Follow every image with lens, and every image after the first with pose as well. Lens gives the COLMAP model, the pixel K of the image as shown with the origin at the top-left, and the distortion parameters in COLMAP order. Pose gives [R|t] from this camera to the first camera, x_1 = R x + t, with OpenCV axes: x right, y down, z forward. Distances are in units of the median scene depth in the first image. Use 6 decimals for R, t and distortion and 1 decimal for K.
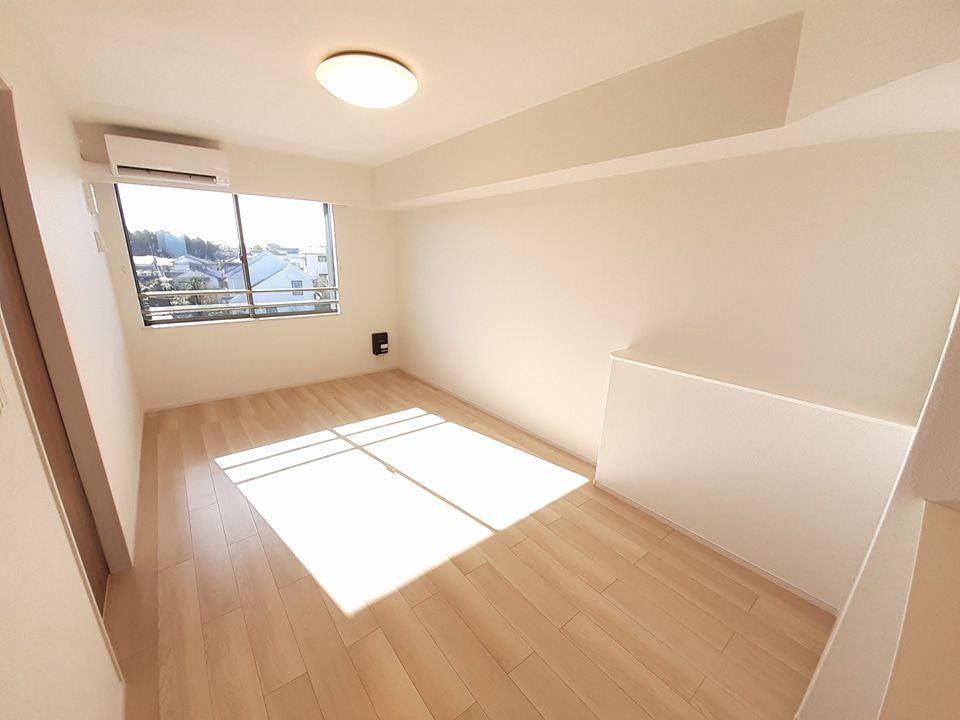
lens RADIAL K [[375.8, 0, 441.9], [0, 375.8, 365.0], [0, 0, 1]] dist [0.000066, -0.000040]
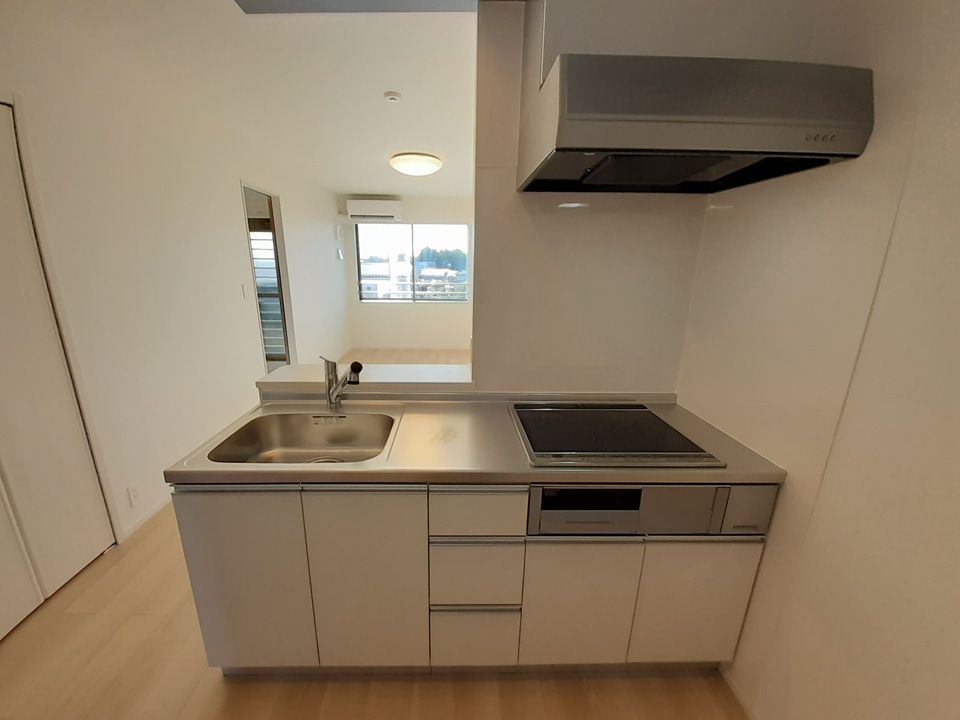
lens RADIAL K [[372.0, 0, 458.3], [0, 372.0, 362.6], [0, 0, 1]] dist [-0.028741, -0.000048]
pose [[0.818727, 0.144242, -0.555770, 0.696080], [-0.165318, 0.986162, 0.012407, 0.098116], [0.549869, 0.081721, 0.831244, -0.204348]]
